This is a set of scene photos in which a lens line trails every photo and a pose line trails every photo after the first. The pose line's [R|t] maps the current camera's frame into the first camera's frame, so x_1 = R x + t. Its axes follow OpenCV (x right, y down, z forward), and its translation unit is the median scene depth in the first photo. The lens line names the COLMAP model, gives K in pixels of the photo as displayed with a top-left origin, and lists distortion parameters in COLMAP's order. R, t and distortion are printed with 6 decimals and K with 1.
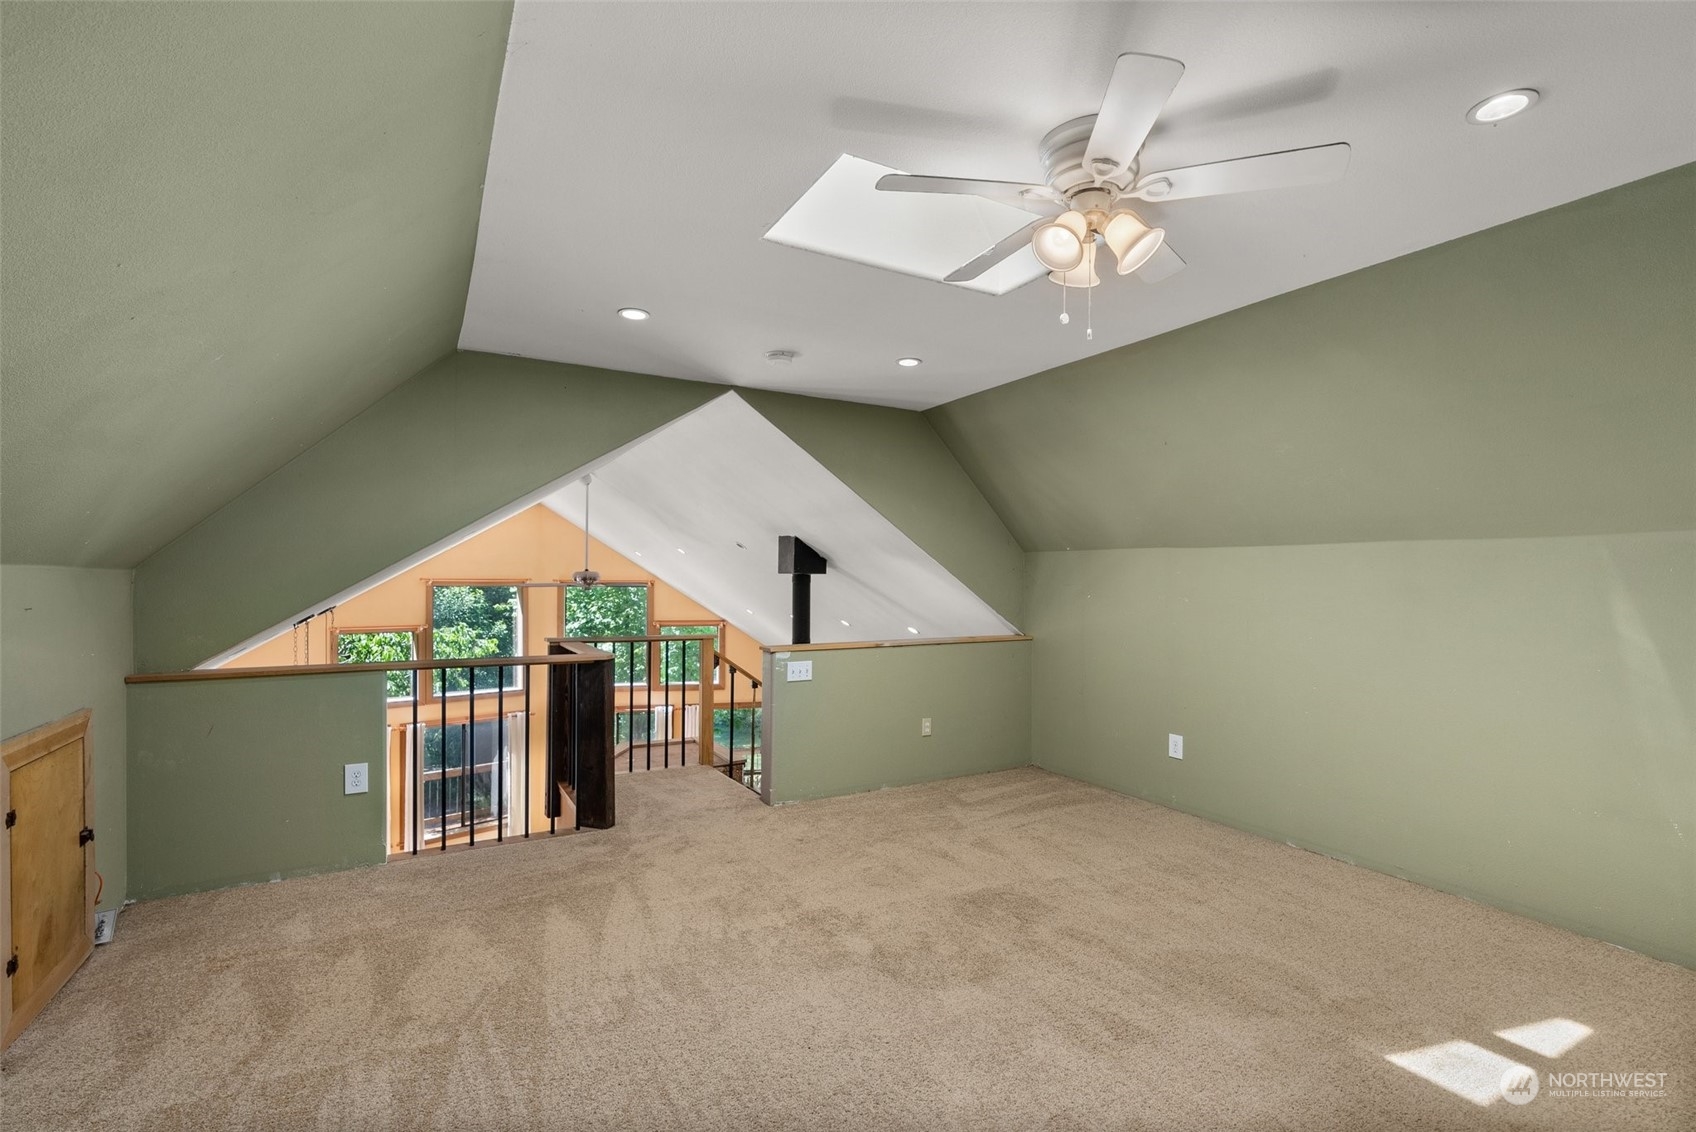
lens RADIAL K [[768.9, 0, 848.3], [0, 768.9, 566.6], [0, 0, 1]] dist [-0.008261, 0.001948]
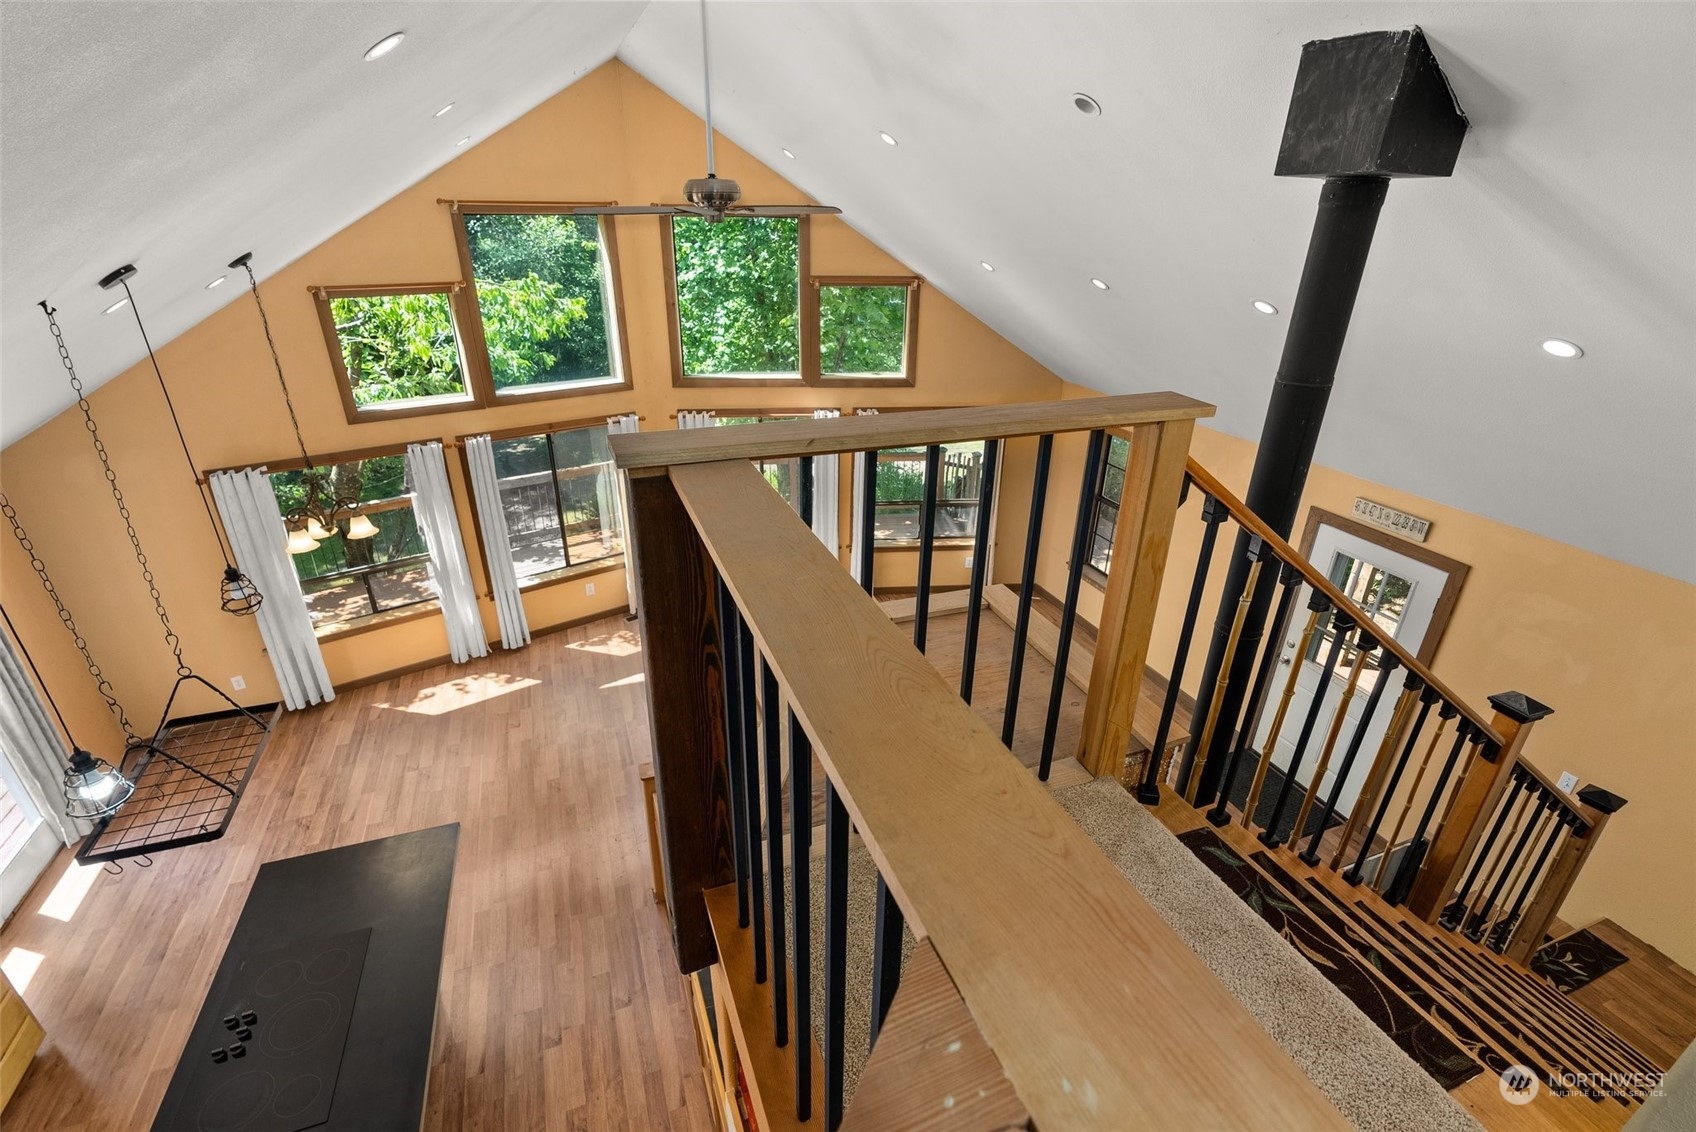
lens RADIAL K [[768.9, 0, 849.1], [0, 768.9, 573.7], [0, 0, 1]] dist [-0.008261, 0.001948]
pose [[0.989648, 0.064436, -0.128235, -0.116444], [-0.000815, 0.896046, 0.443960, 0.008946], [0.143511, -0.439260, 0.886823, 0.312702]]
